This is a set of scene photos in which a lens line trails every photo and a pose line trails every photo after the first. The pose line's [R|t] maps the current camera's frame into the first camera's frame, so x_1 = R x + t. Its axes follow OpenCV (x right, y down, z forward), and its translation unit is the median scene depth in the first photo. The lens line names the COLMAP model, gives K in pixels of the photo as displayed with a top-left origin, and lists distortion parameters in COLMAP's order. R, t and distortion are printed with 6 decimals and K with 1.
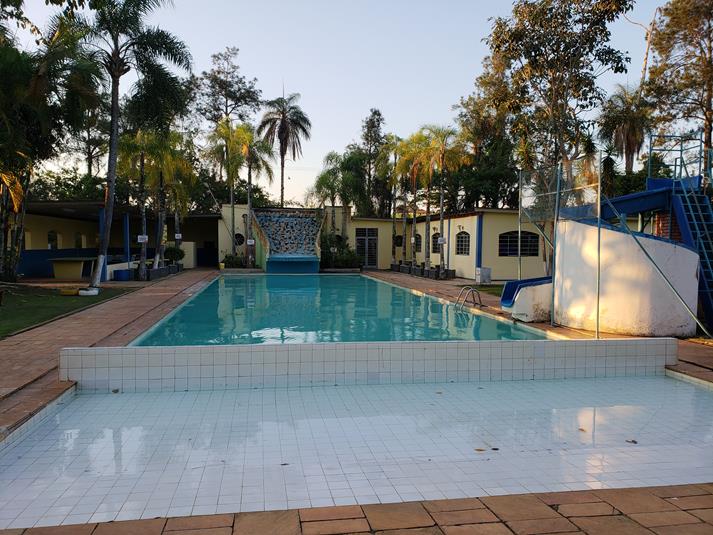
lens RADIAL K [[558.0, 0, 356.5], [0, 558.0, 267.5], [0, 0, 1]] dist [-0.004028, -0.005600]
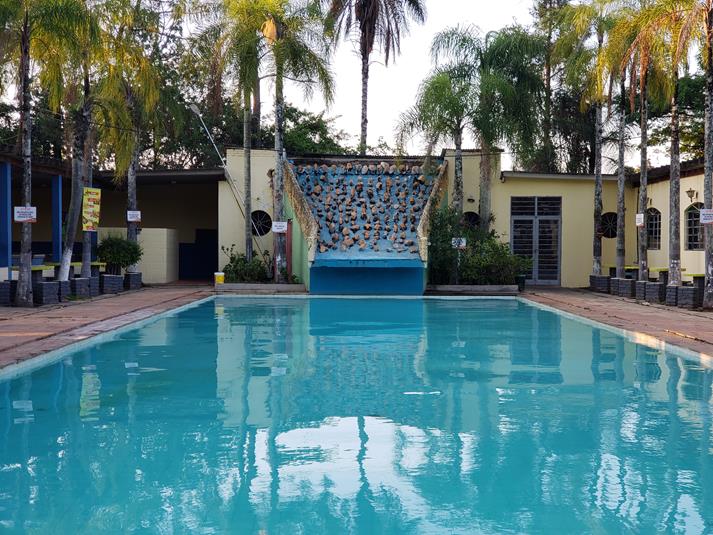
lens RADIAL K [[1048.4, 0, 356.5], [0, 1048.4, 267.5], [0, 0, 1]] dist [0.015714, -0.048174]
pose [[0.985345, 0.000110, -0.170574, 0.020968], [-0.003936, 0.999748, -0.022089, 0.006742], [0.170529, 0.022437, 0.985097, 0.141617]]
